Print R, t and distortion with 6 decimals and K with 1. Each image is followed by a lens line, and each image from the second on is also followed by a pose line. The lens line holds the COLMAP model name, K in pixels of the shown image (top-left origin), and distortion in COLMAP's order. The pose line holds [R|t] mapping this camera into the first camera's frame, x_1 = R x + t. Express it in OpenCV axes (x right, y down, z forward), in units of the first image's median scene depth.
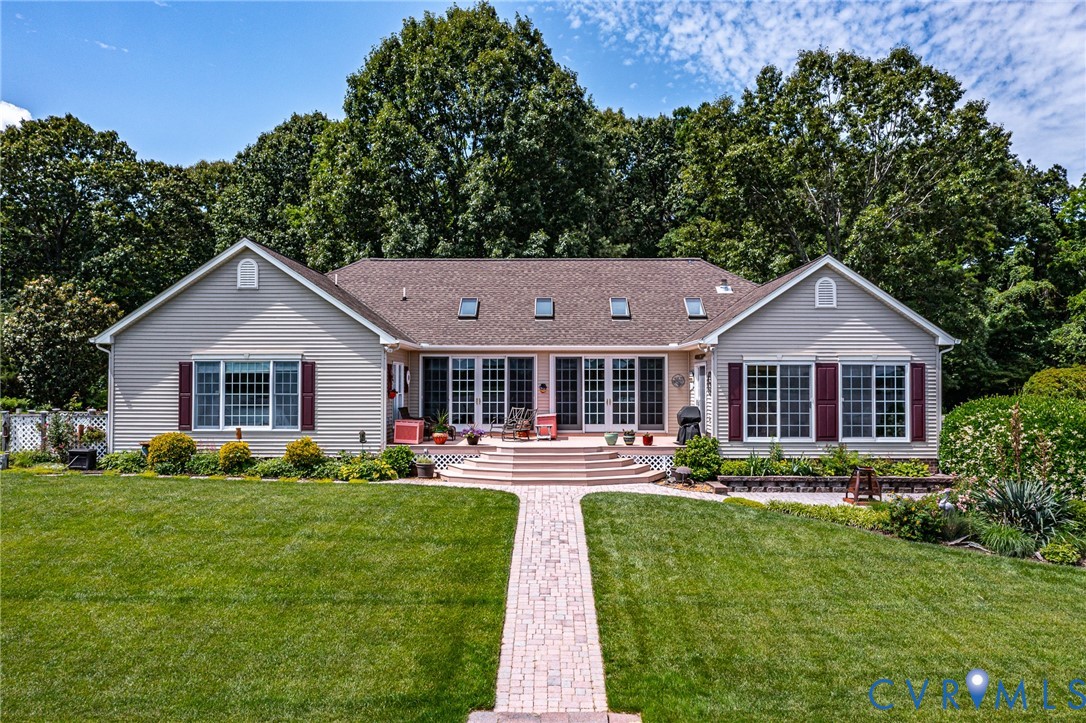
lens RADIAL K [[855.1, 0, 543.6], [0, 855.1, 360.0], [0, 0, 1]] dist [-0.022152, 0.002022]
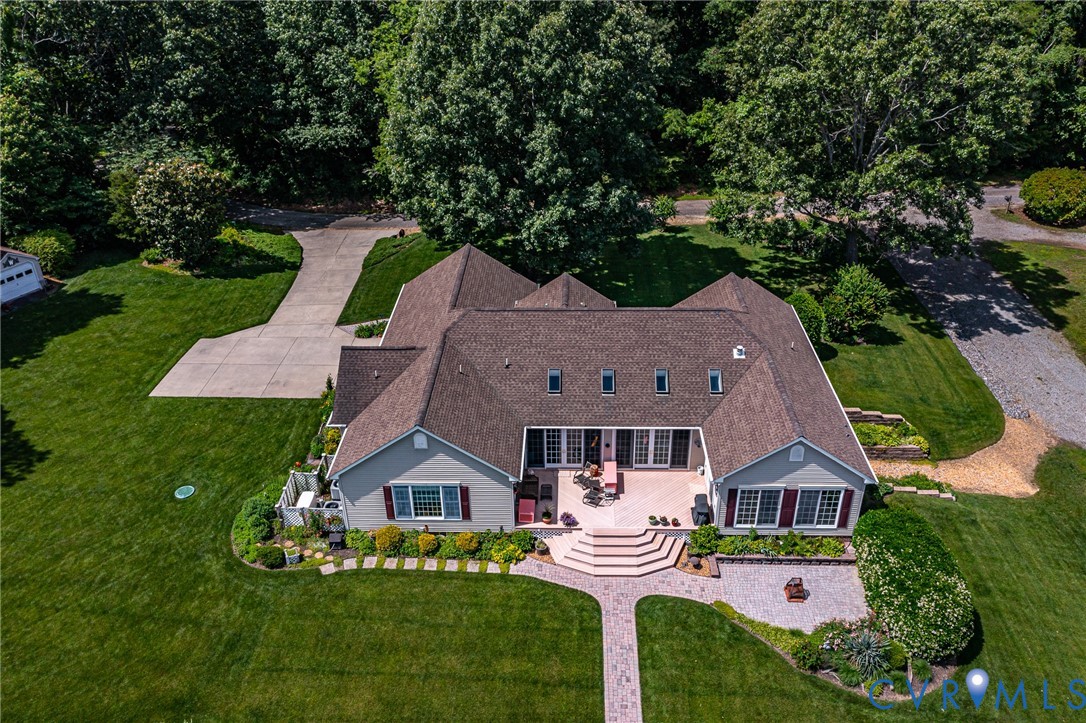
lens RADIAL K [[855.1, 0, 544.2], [0, 855.1, 366.5], [0, 0, 1]] dist [-0.022152, 0.002022]
pose [[0.999590, -0.002089, -0.028567, -0.079989], [0.016849, 0.849419, 0.527451, -1.026011], [0.023163, -0.527715, 0.849105, -0.231176]]
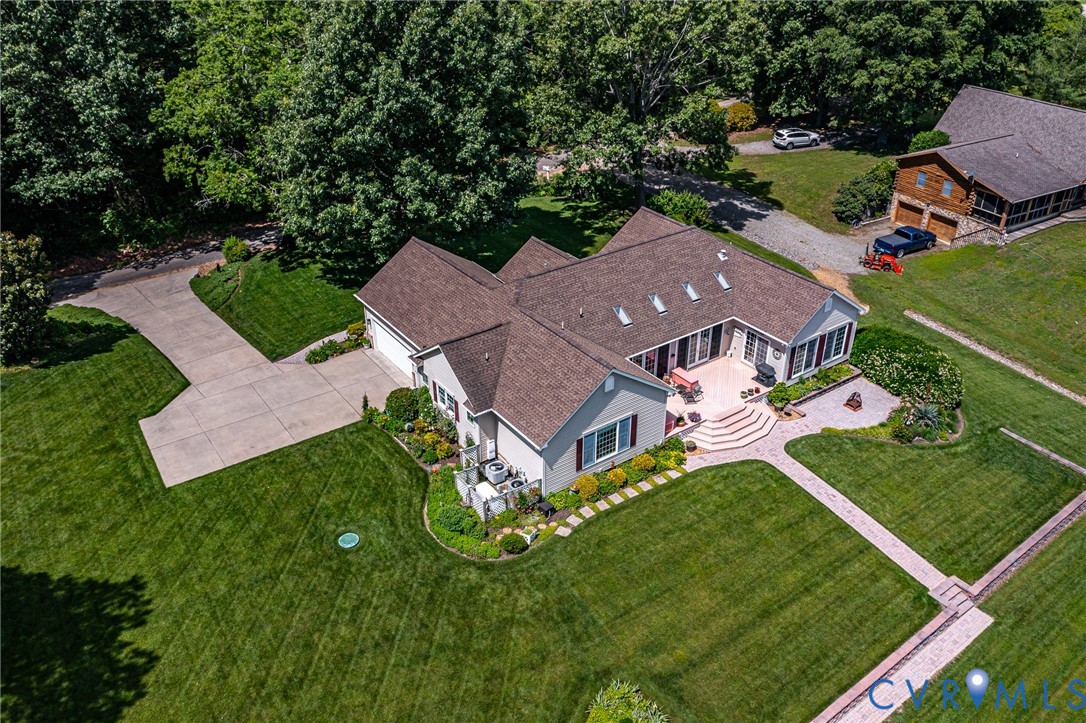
lens RADIAL K [[855.1, 0, 538.5], [0, 855.1, 368.1], [0, 0, 1]] dist [-0.022152, 0.002022]
pose [[0.812585, -0.302643, 0.498109, -1.299455], [-0.005352, 0.850709, 0.525609, -1.019182], [-0.582818, -0.429768, 0.689654, -0.072880]]
